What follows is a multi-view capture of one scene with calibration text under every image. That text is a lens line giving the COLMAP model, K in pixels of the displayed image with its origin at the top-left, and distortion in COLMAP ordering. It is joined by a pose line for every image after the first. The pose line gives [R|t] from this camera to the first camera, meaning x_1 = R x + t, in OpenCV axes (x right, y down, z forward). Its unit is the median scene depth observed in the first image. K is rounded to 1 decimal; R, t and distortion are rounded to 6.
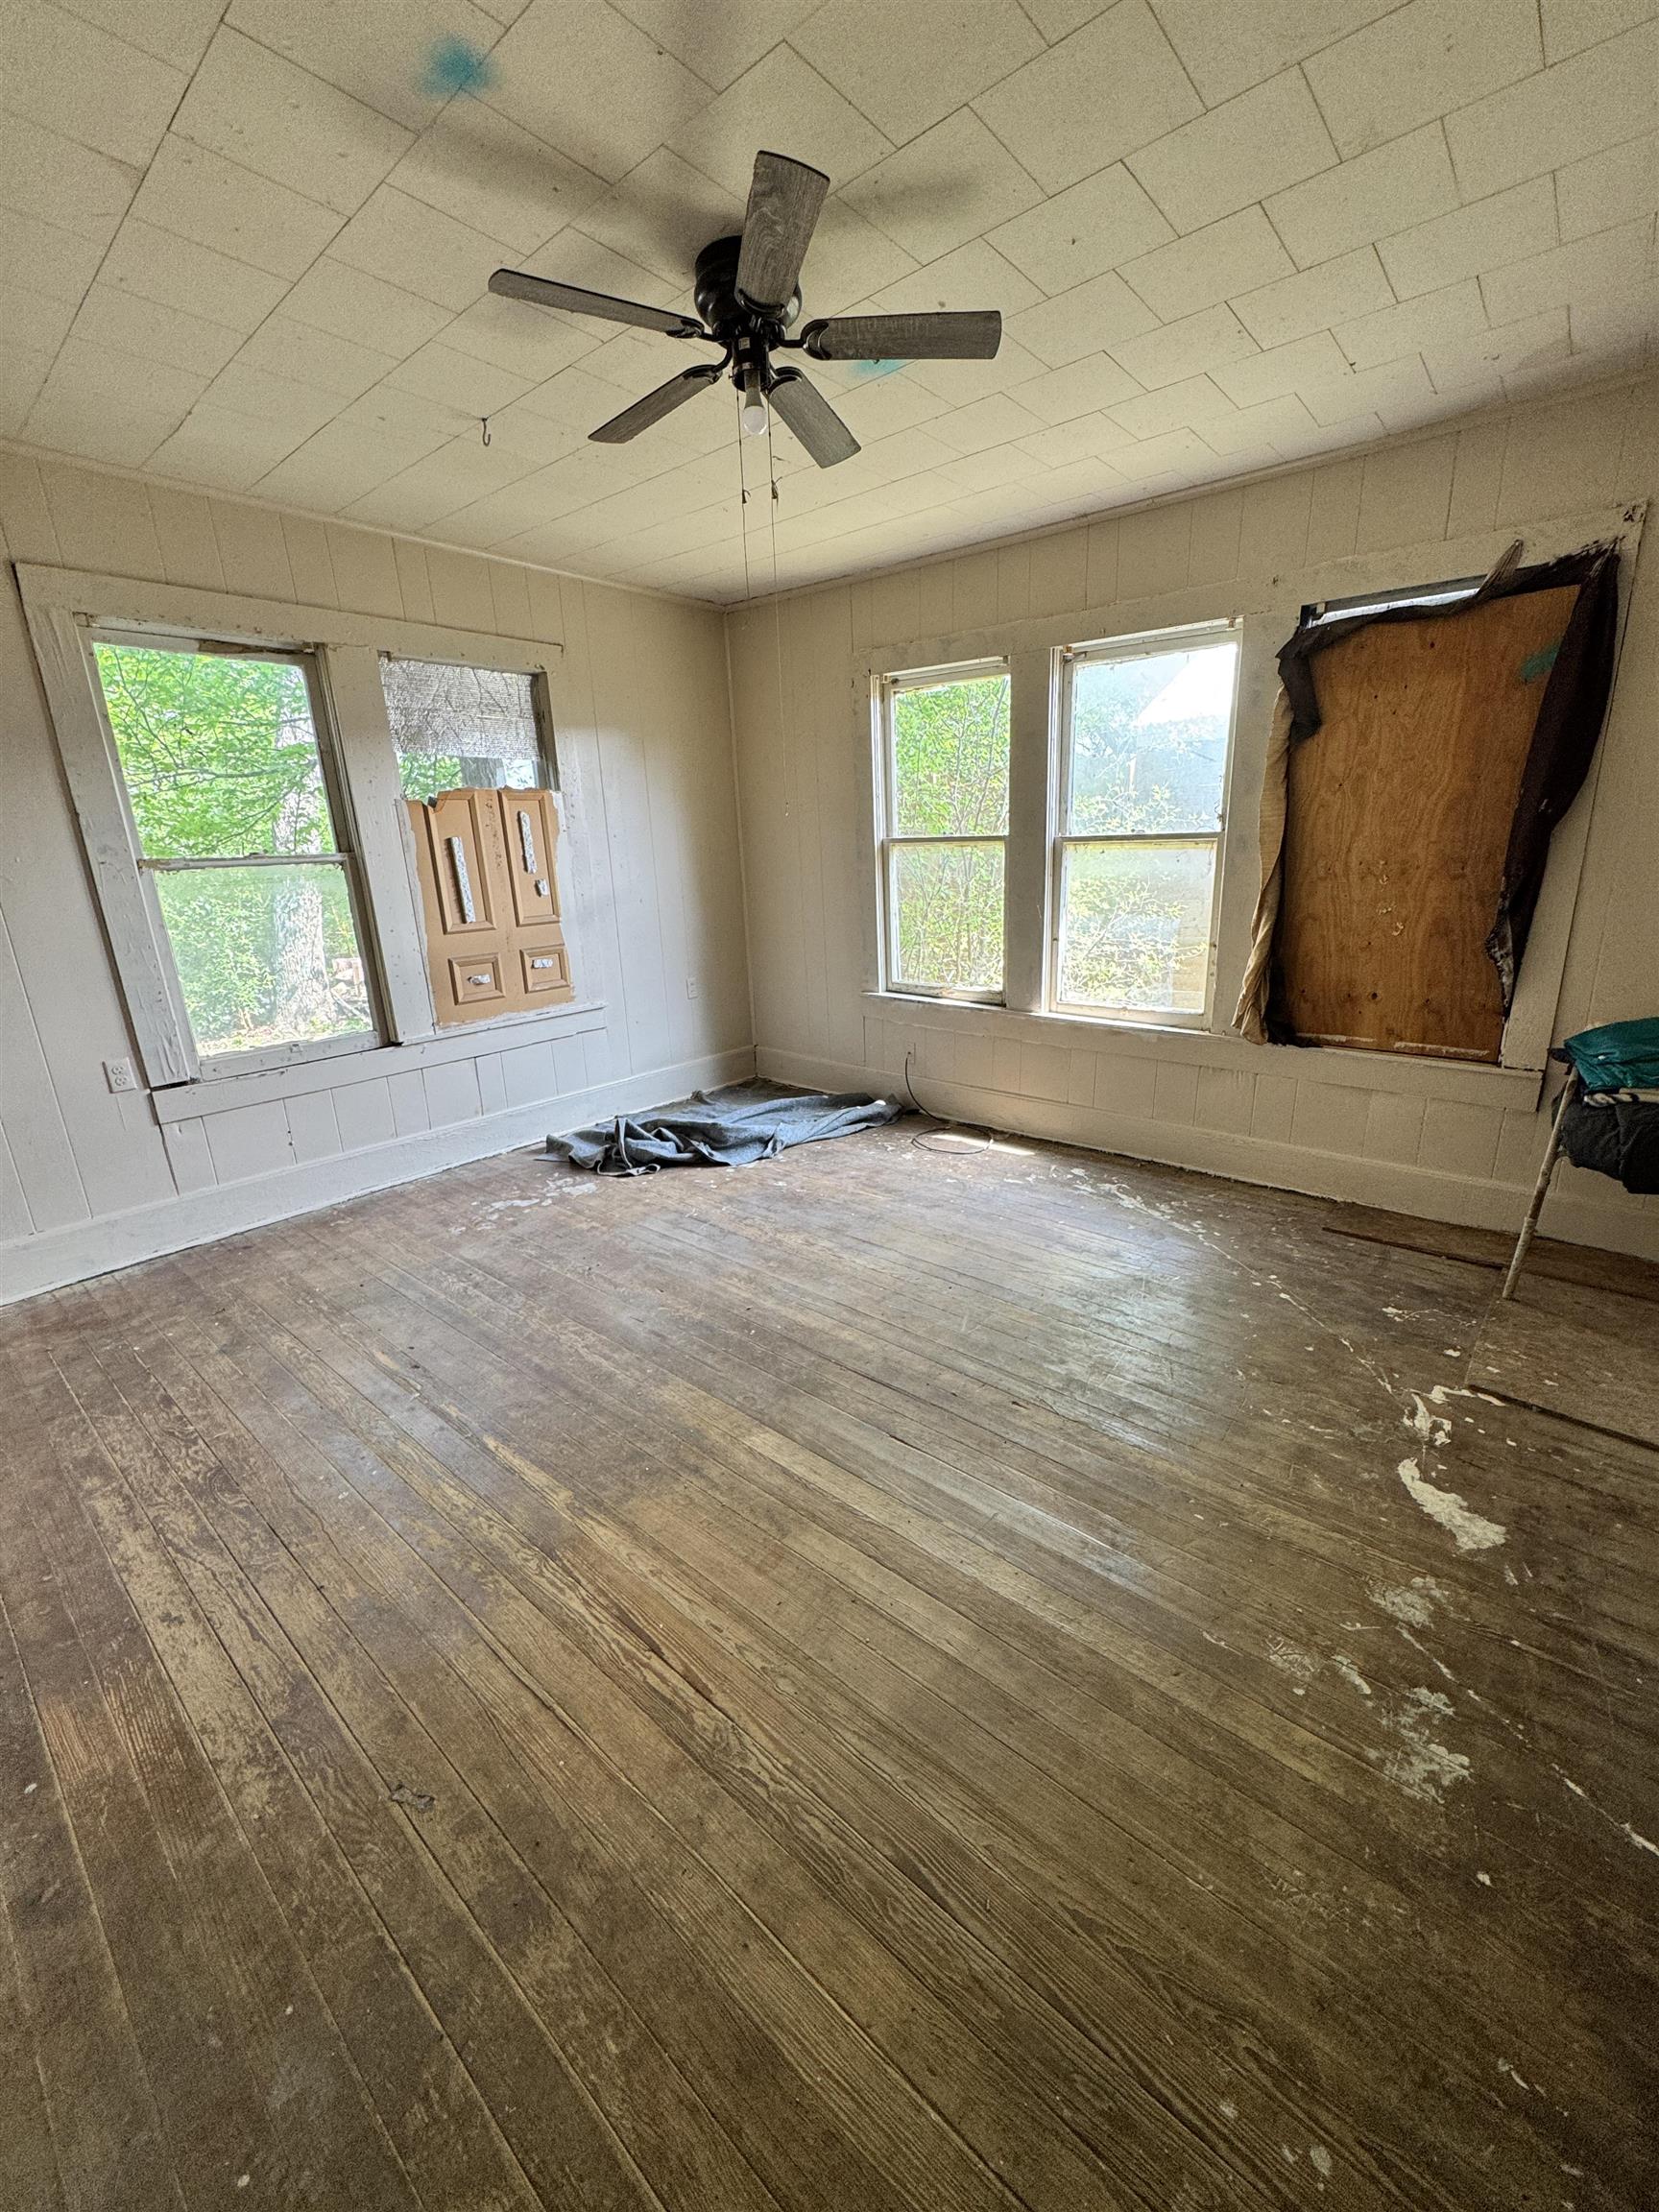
lens RADIAL K [[876.3, 0, 831.0], [0, 876.3, 1101.0], [0, 0, 1]] dist [-0.002097, 0.000134]
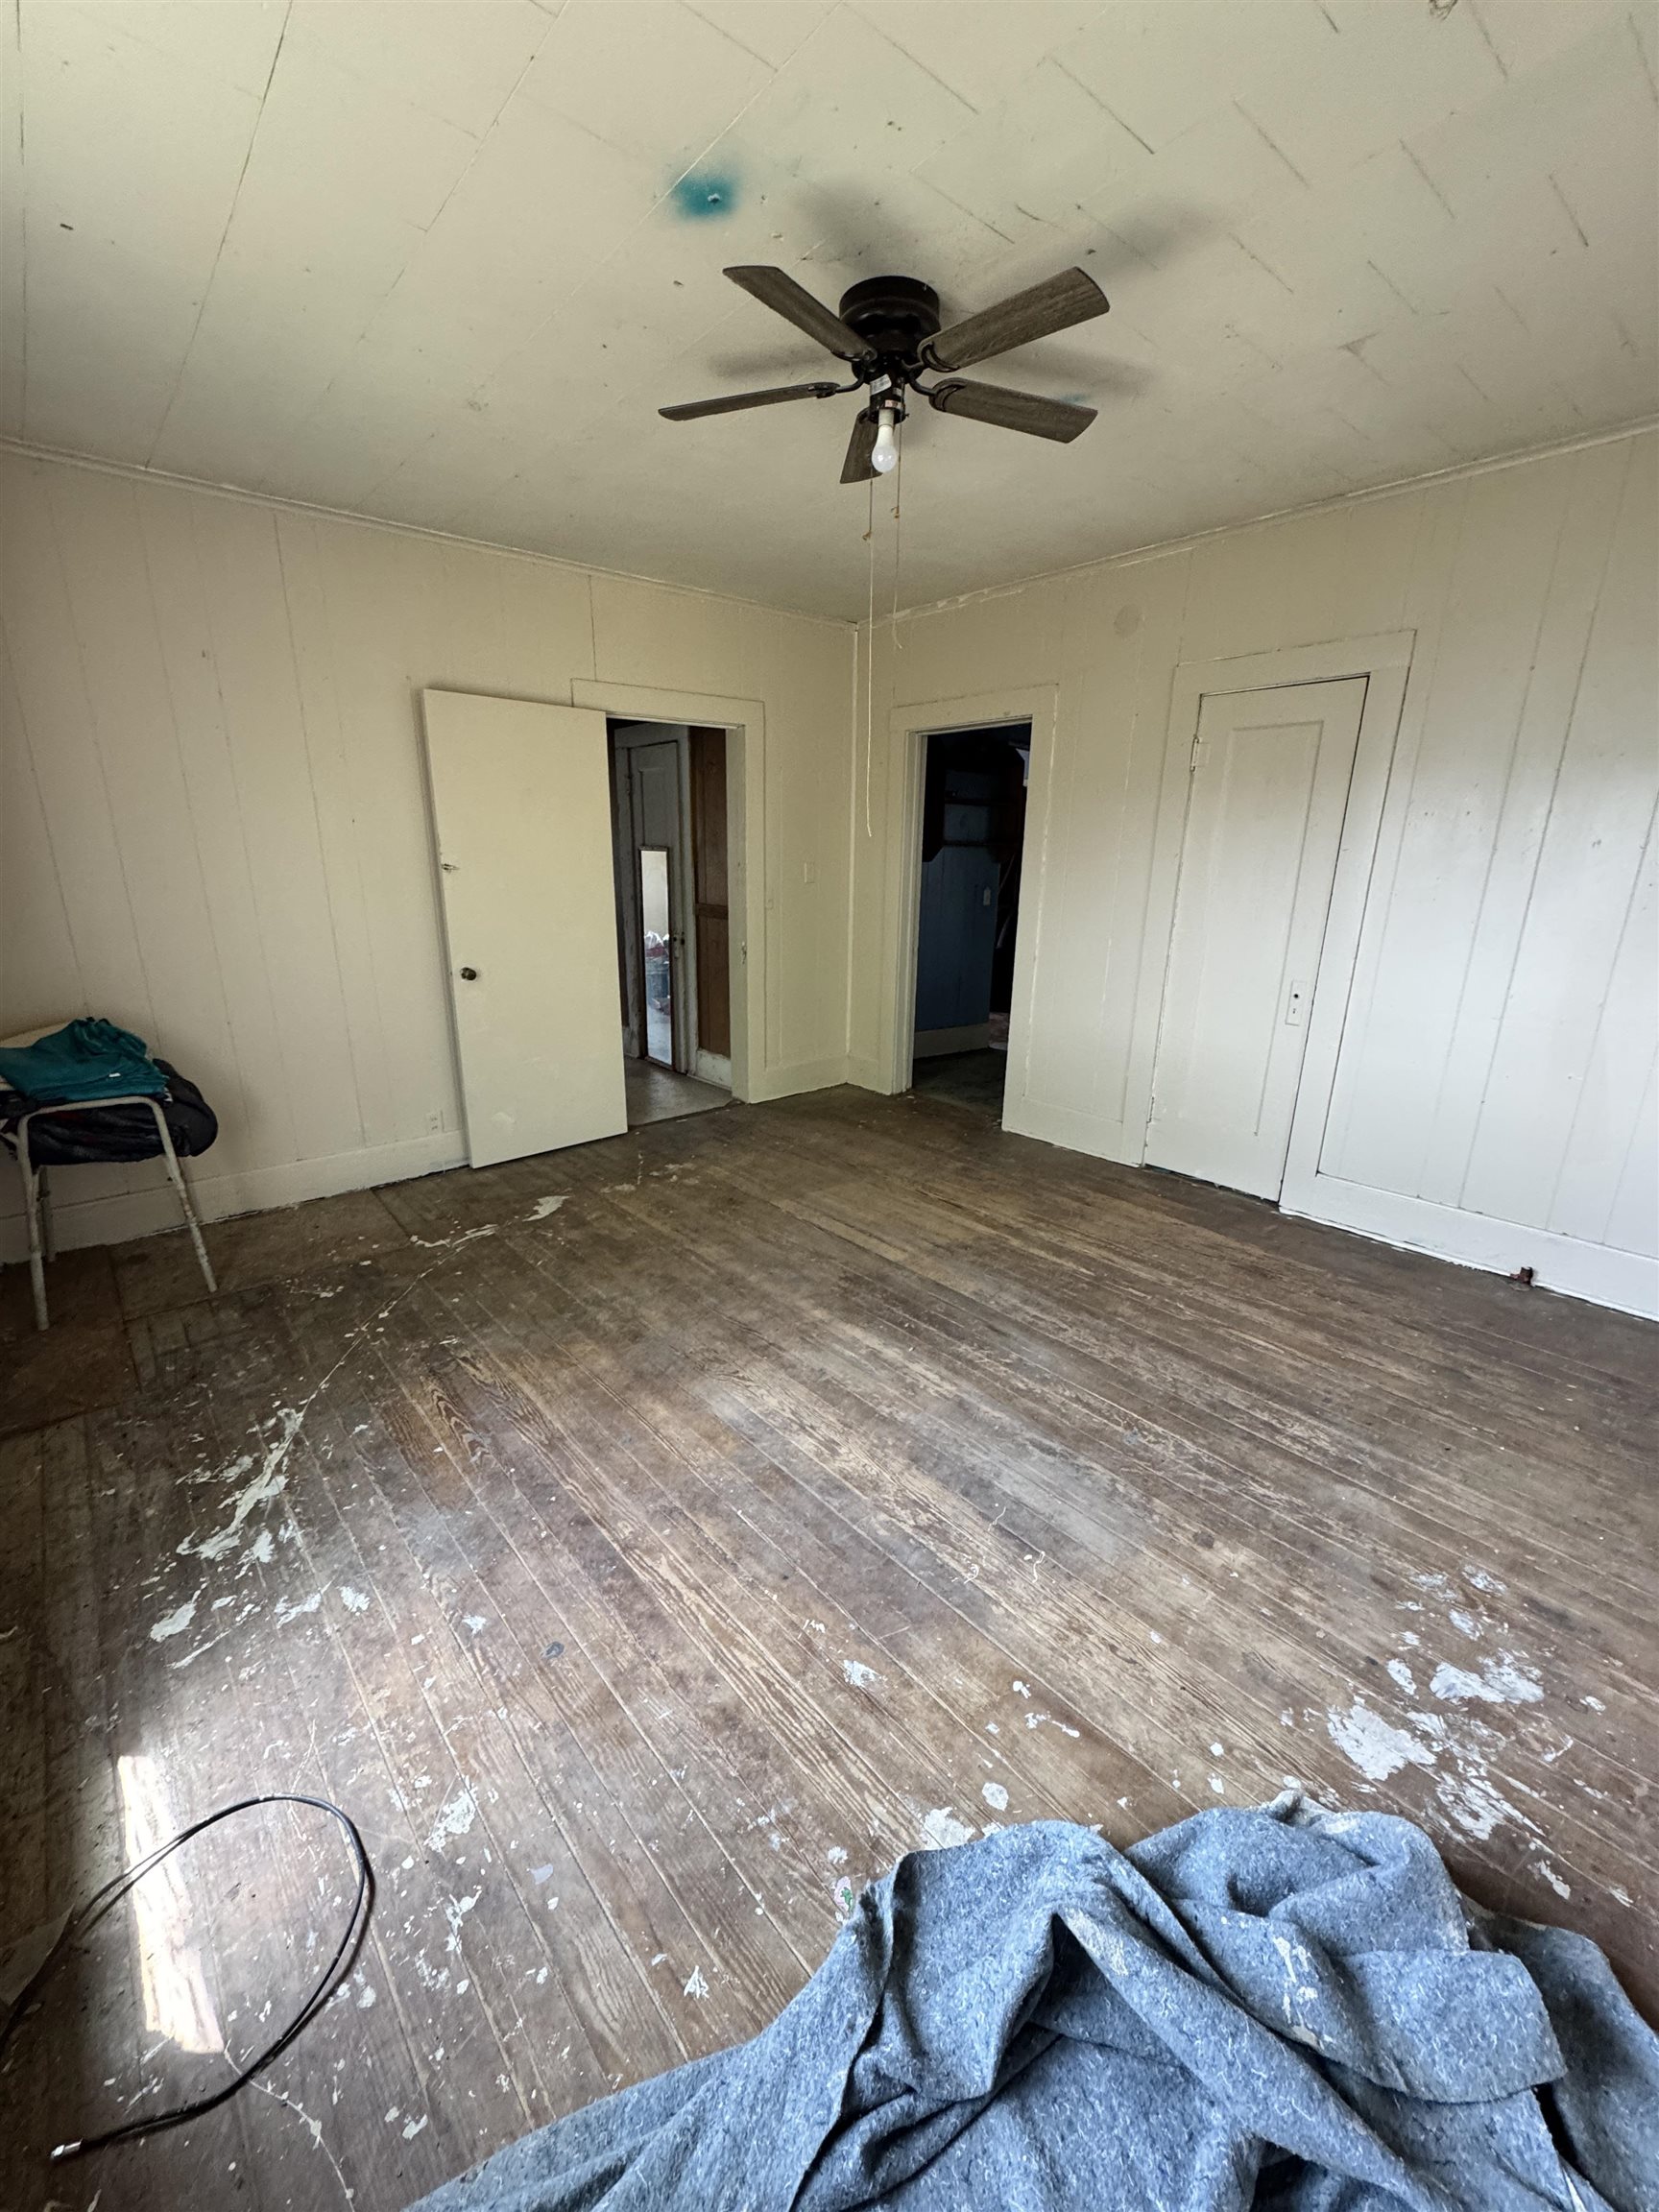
lens RADIAL K [[876.3, 0, 831.0], [0, 876.3, 1101.0], [0, 0, 1]] dist [-0.002097, 0.000134]
pose [[-0.989724, -0.017734, 0.141888, -0.136324], [0.058473, 0.855328, 0.514777, -0.482935], [-0.130490, 0.517784, -0.845501, 1.665852]]
